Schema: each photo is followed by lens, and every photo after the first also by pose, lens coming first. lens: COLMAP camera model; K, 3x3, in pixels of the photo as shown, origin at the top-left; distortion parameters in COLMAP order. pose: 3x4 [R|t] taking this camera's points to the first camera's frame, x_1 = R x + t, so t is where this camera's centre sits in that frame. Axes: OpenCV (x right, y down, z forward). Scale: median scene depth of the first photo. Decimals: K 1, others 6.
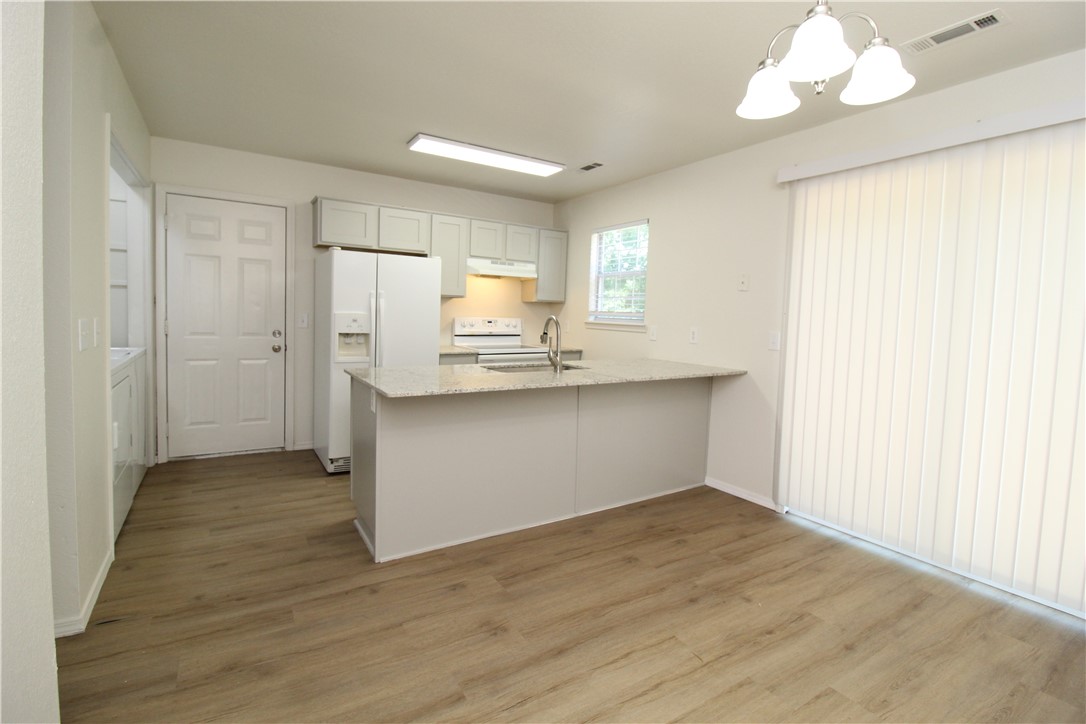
lens RADIAL K [[504.7, 0, 544.2], [0, 504.7, 342.9], [0, 0, 1]] dist [0.006050, -0.014123]
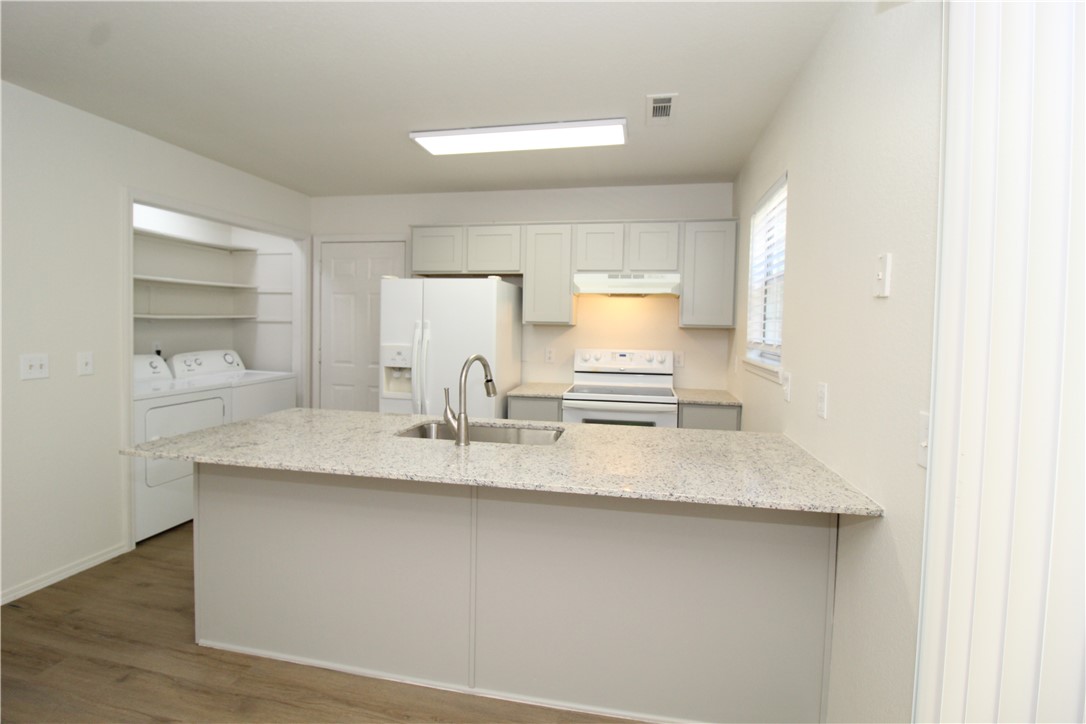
lens RADIAL K [[504.7, 0, 544.2], [0, 504.7, 342.9], [0, 0, 1]] dist [0.006050, -0.014123]
pose [[0.718204, 0.005466, -0.695811, 0.379707], [-0.036606, 0.998881, -0.029937, -0.037941], [0.694869, 0.046971, 0.717601, 0.434459]]
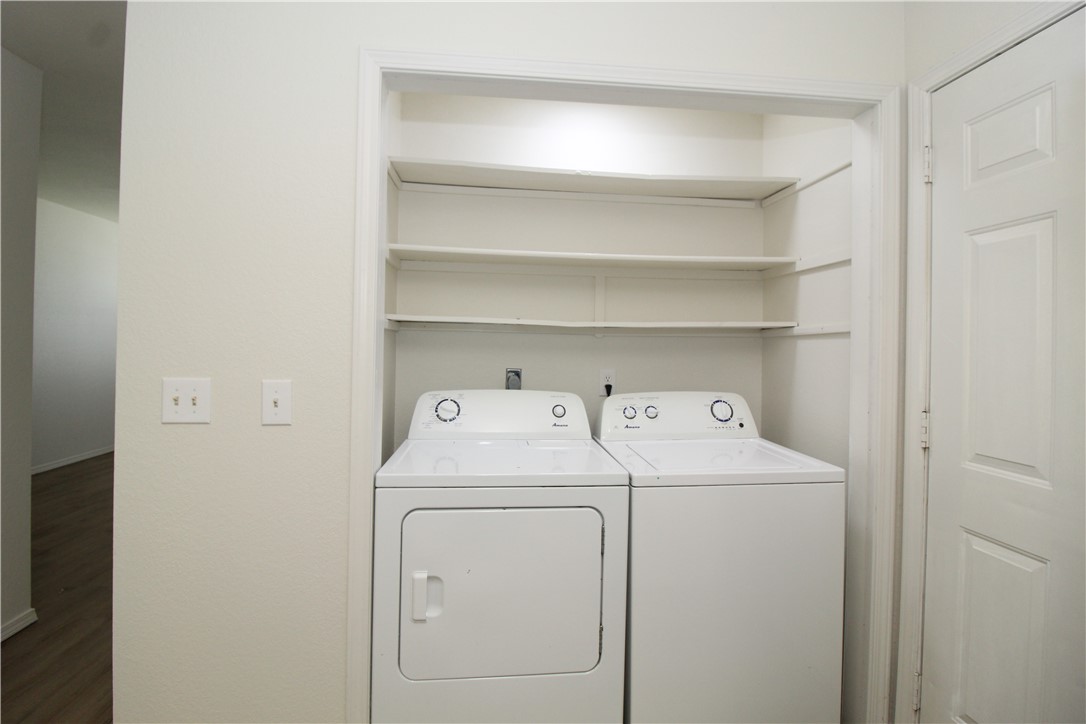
lens RADIAL K [[504.7, 0, 544.2], [0, 504.7, 342.9], [0, 0, 1]] dist [0.006050, -0.014123]
pose [[-0.452199, -0.046845, -0.890686, -0.221977], [-0.085191, 0.996323, -0.009150, -0.058697], [0.887839, 0.071741, -0.454526, 0.767155]]
